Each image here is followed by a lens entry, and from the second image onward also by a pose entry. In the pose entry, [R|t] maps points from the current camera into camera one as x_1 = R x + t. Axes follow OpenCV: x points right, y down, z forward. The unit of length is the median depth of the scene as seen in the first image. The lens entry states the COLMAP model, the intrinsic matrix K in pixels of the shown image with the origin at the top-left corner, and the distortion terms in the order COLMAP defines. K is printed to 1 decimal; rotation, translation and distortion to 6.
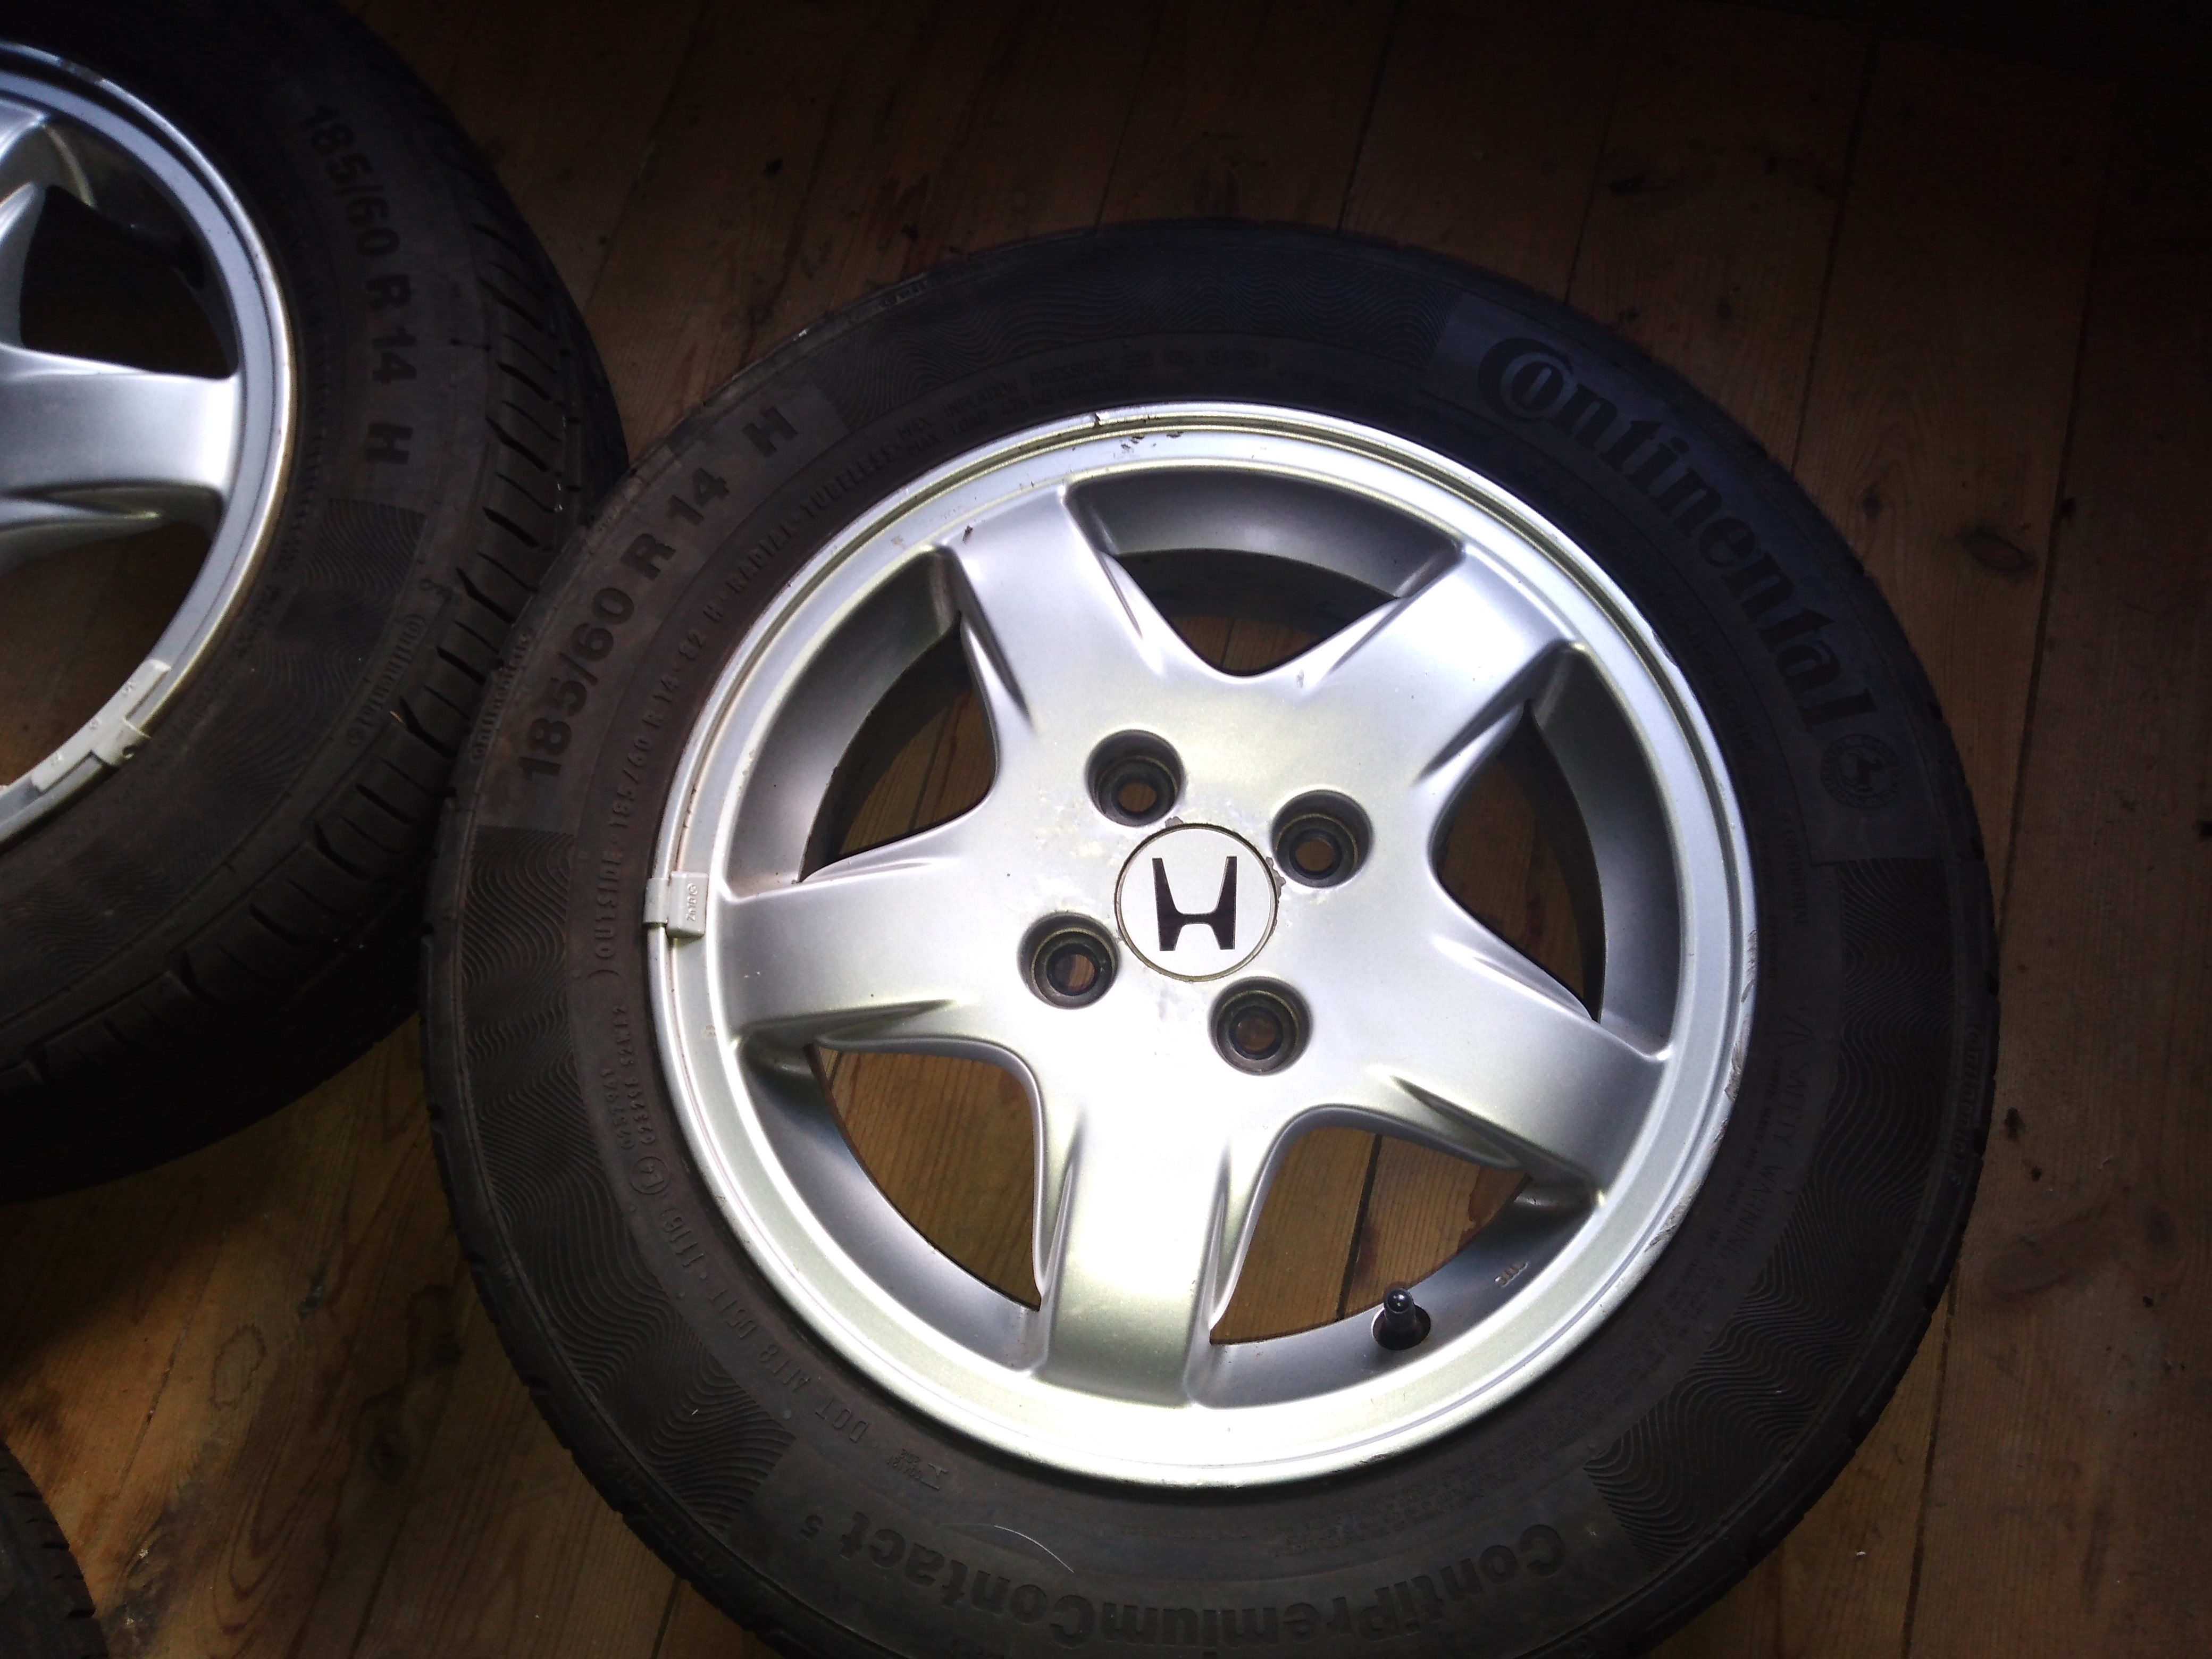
lens RADIAL K [[1667.5, 0, 1106.0], [0, 1667.5, 829.5], [0, 0, 1]] dist [-0.004716, 0.039326]
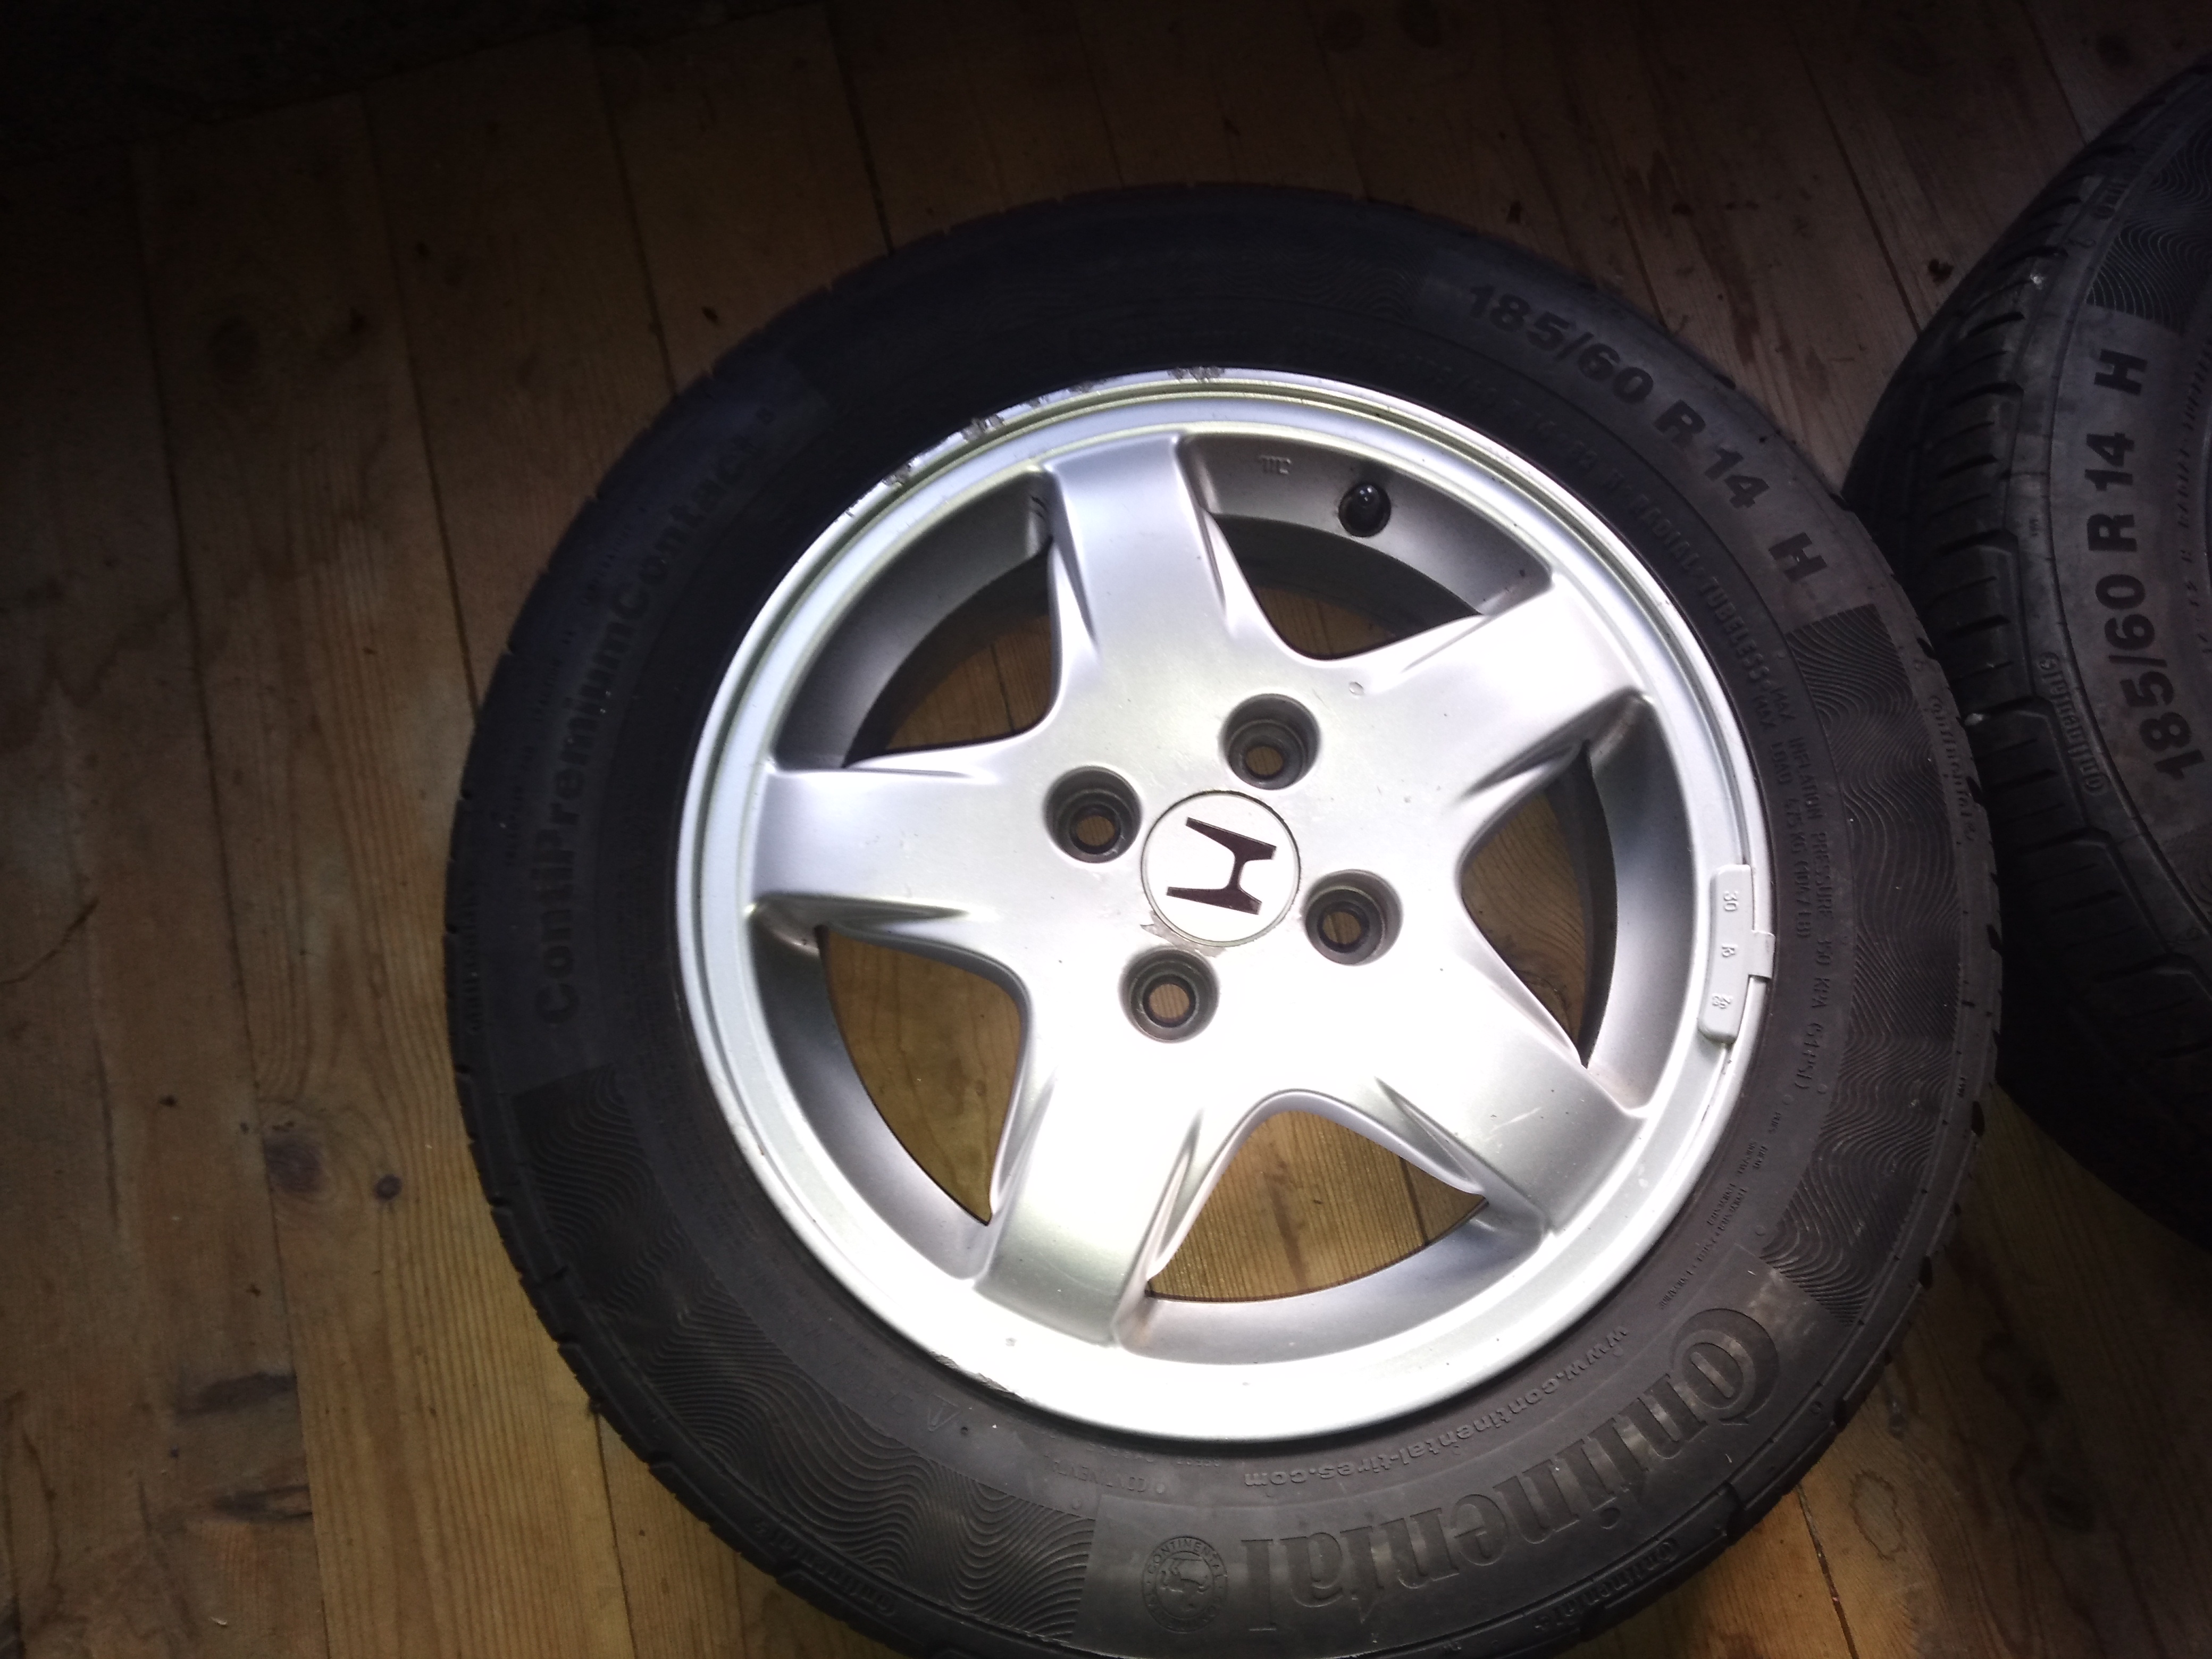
lens RADIAL K [[1665.9, 0, 1122.8], [0, 1665.9, 828.5], [0, 0, 1]] dist [0.019275, -0.004693]
pose [[0.868965, -0.467731, 0.161642, -1.010315], [0.465689, 0.883379, 0.052686, -0.329678], [-0.167434, 0.029493, 0.985442, 0.122870]]
